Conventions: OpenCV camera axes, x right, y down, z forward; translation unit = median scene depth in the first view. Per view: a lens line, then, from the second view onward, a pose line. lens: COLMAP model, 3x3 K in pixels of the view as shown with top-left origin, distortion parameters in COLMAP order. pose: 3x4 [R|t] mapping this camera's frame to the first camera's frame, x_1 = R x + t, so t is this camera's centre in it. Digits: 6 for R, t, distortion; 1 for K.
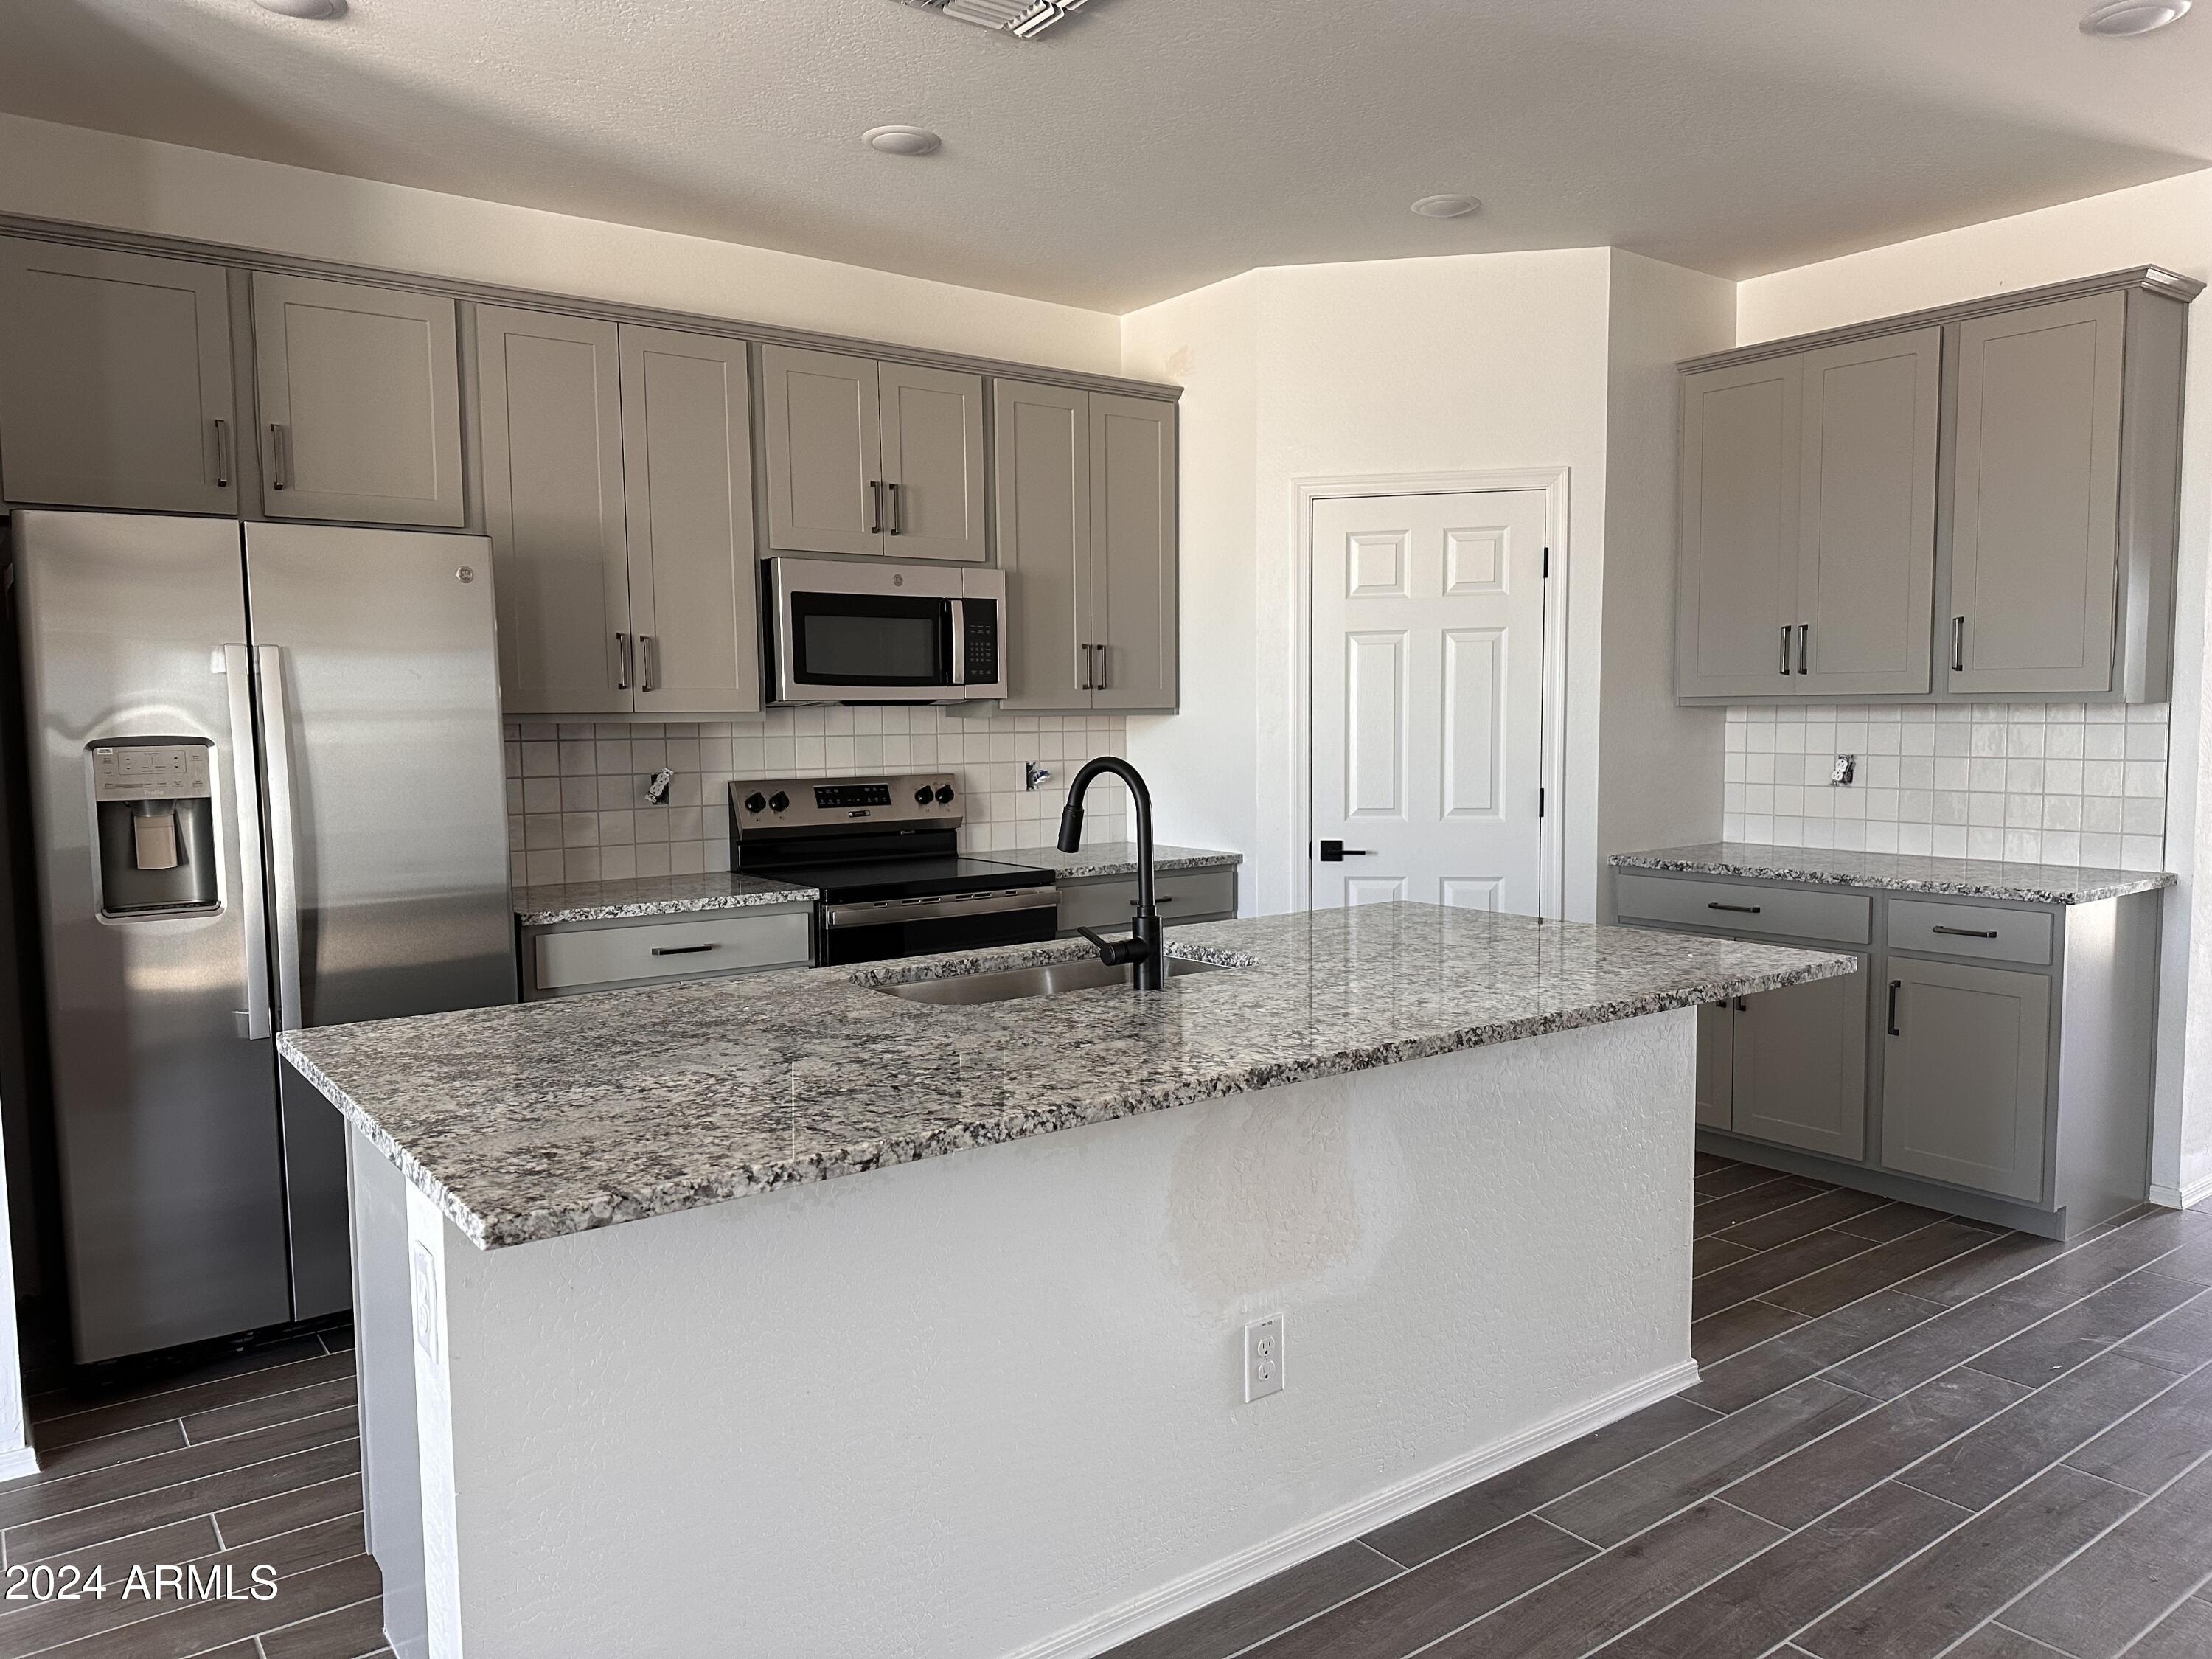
lens RADIAL K [[1550.7, 0, 1096.6], [0, 1550.7, 834.3], [0, 0, 1]] dist [0.019674, -0.019051]
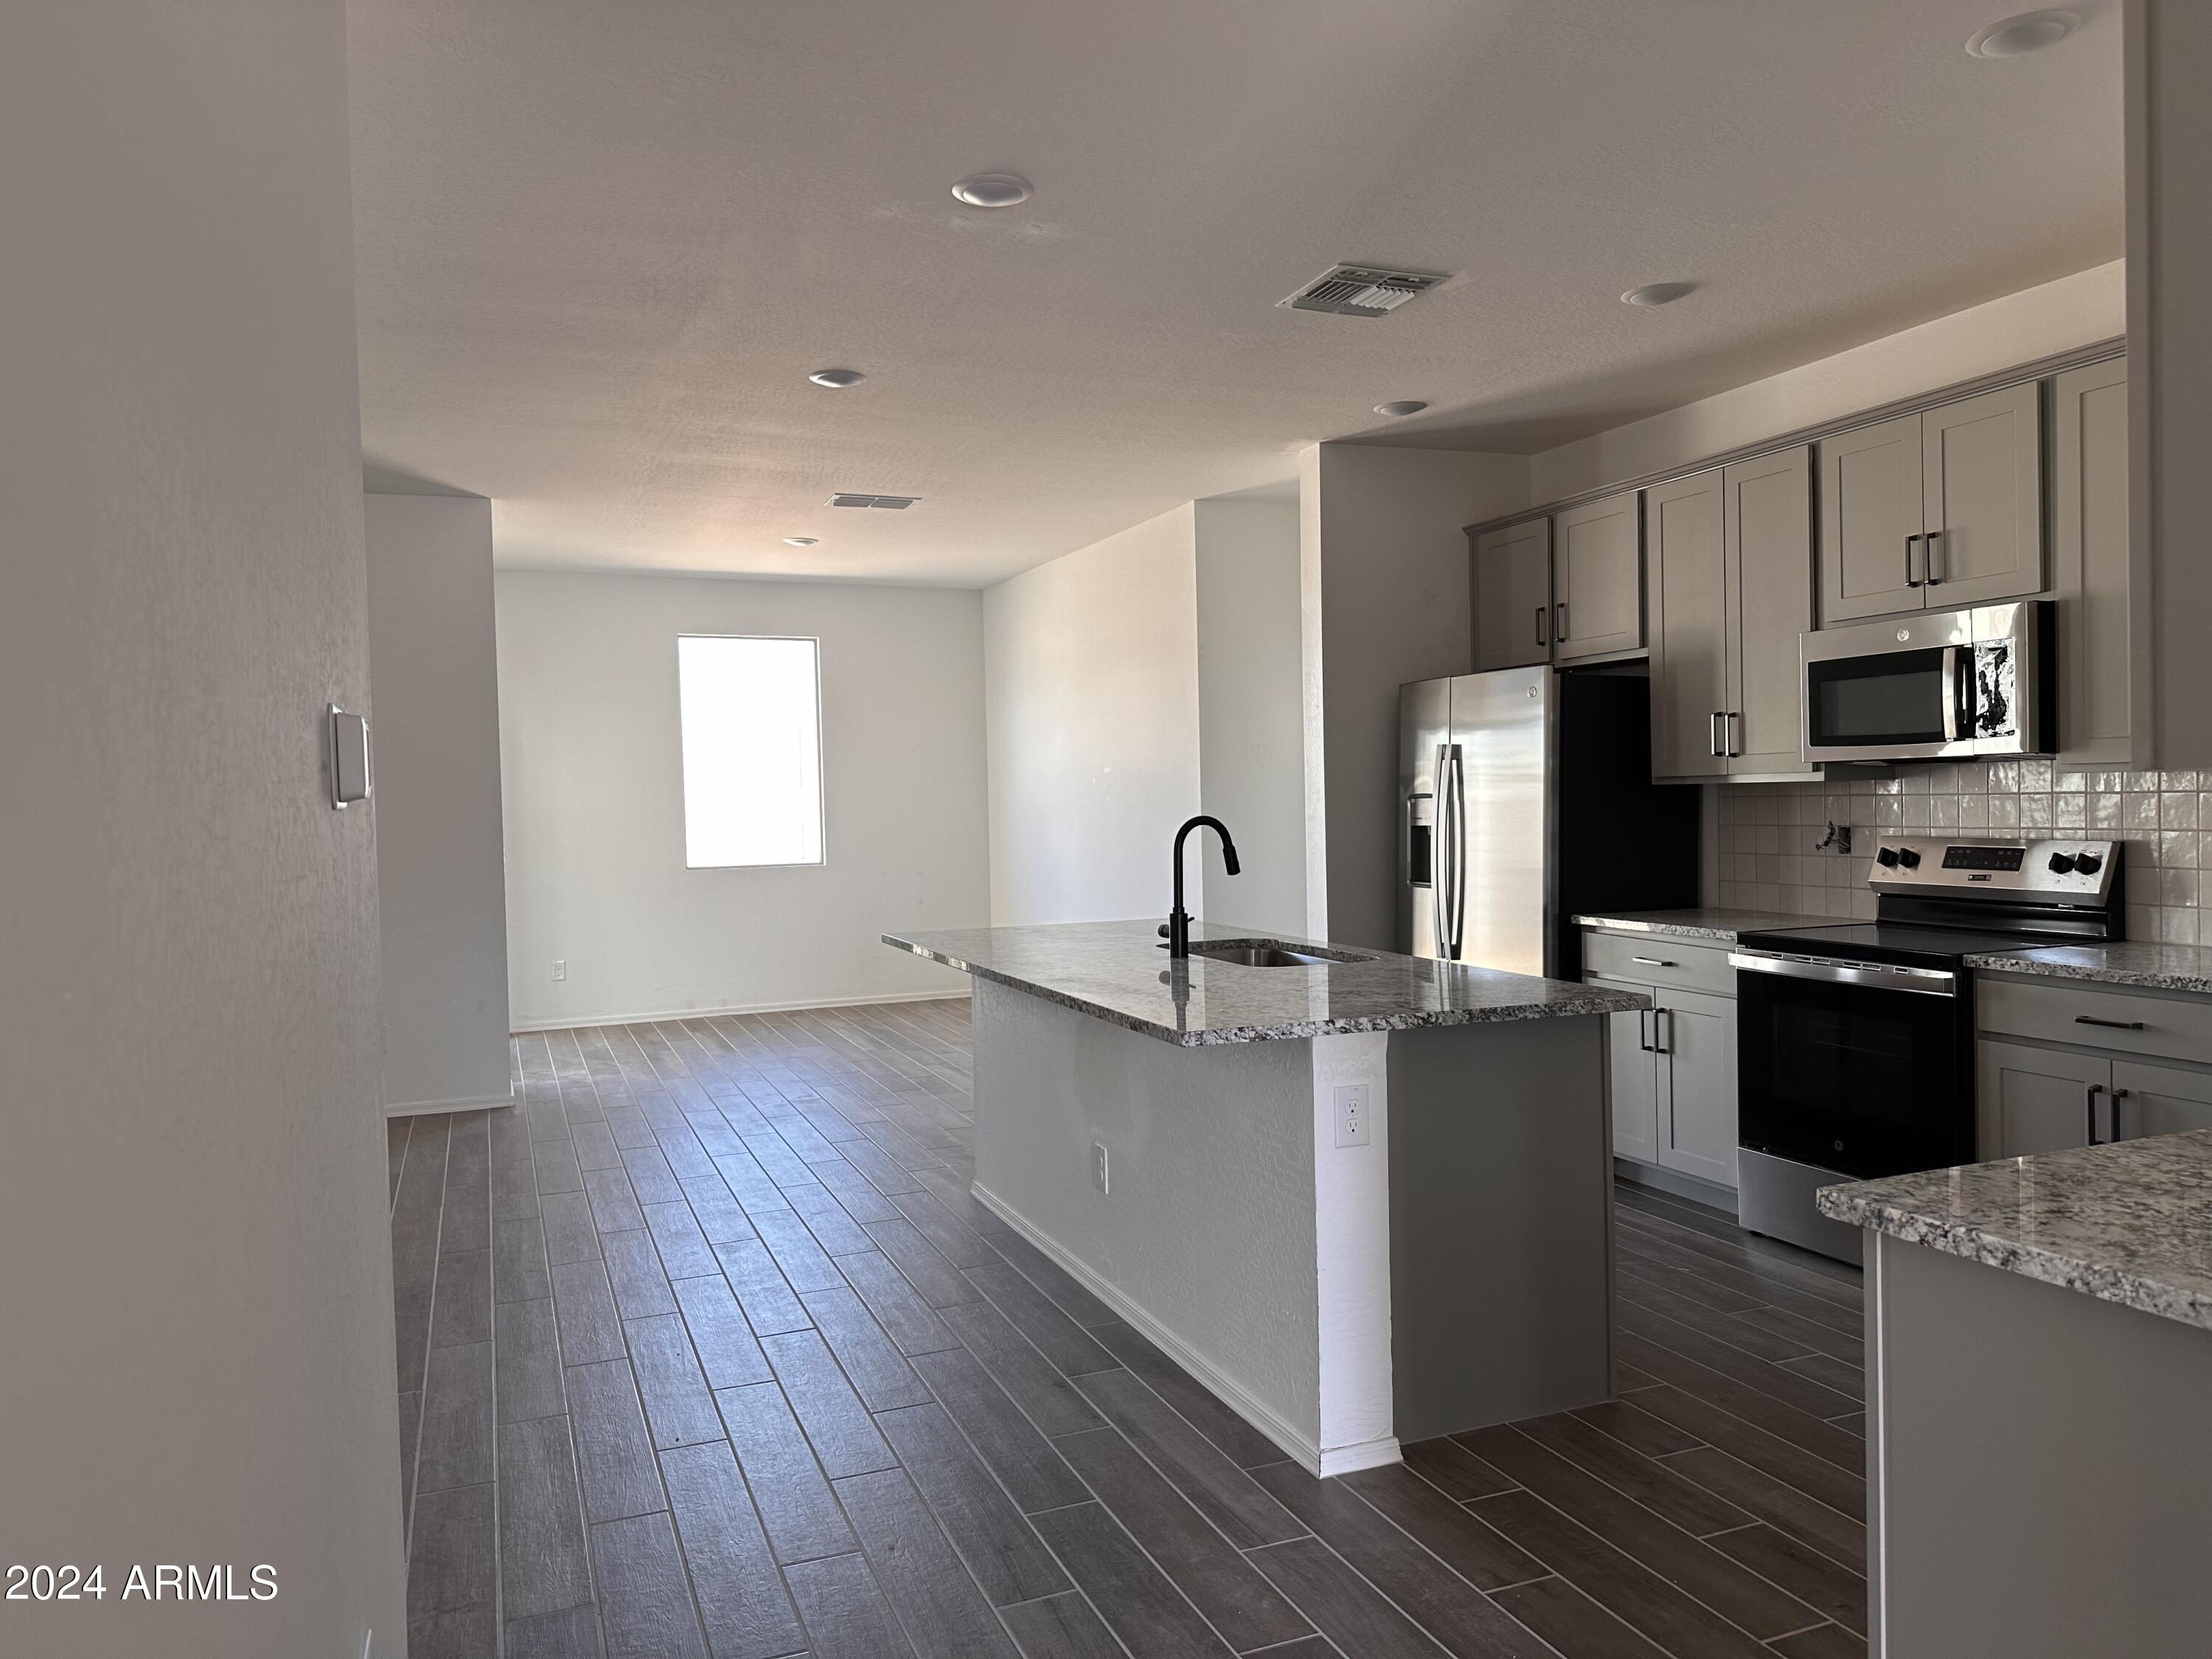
lens RADIAL K [[1550.7, 0, 1104.2], [0, 1550.7, 826.1], [0, 0, 1]] dist [0.019674, -0.019051]
pose [[-0.251673, 0.035458, -0.967163, 0.886938], [-0.051449, 0.997425, 0.049955, -0.063836], [0.966444, 0.062332, -0.249200, 0.714799]]
